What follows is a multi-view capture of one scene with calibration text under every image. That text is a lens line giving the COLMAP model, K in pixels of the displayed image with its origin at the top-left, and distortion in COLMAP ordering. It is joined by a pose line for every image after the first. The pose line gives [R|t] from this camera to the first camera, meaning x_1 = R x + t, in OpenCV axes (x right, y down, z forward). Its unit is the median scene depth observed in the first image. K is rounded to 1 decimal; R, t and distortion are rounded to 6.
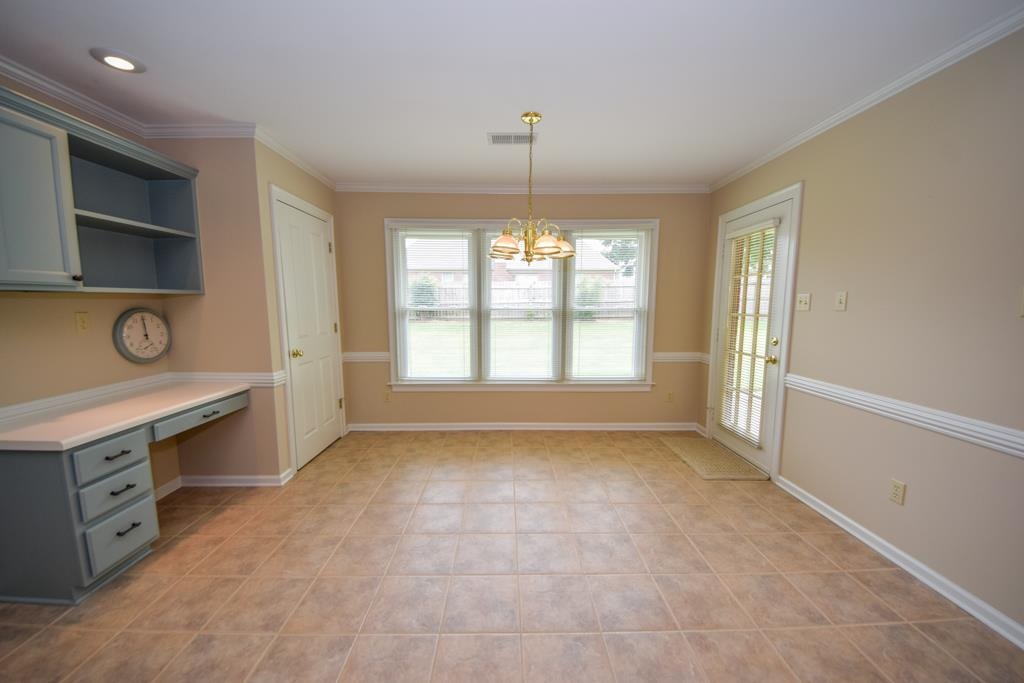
lens RADIAL K [[370.2, 0, 514.8], [0, 370.2, 347.6], [0, 0, 1]] dist [0.032856, -0.018680]
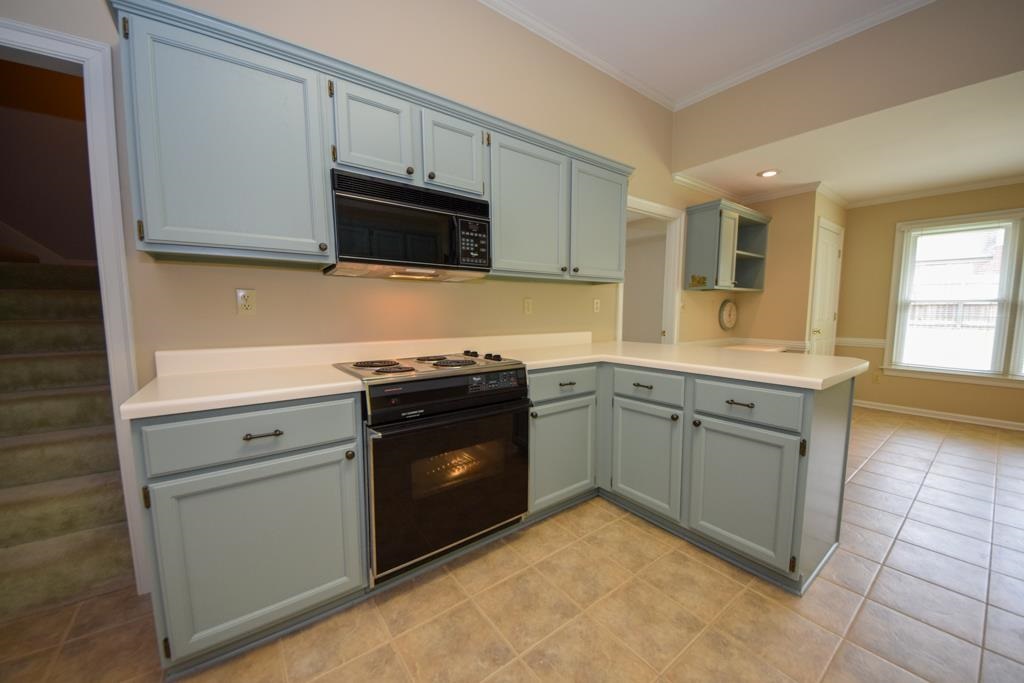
lens RADIAL K [[370.2, 0, 514.8], [0, 370.2, 347.6], [0, 0, 1]] dist [0.032856, -0.018680]
pose [[0.575275, 0.080167, -0.814022, -0.063019], [-0.095683, 0.994949, 0.030365, 0.131053], [0.812344, 0.060420, 0.580040, -0.691126]]
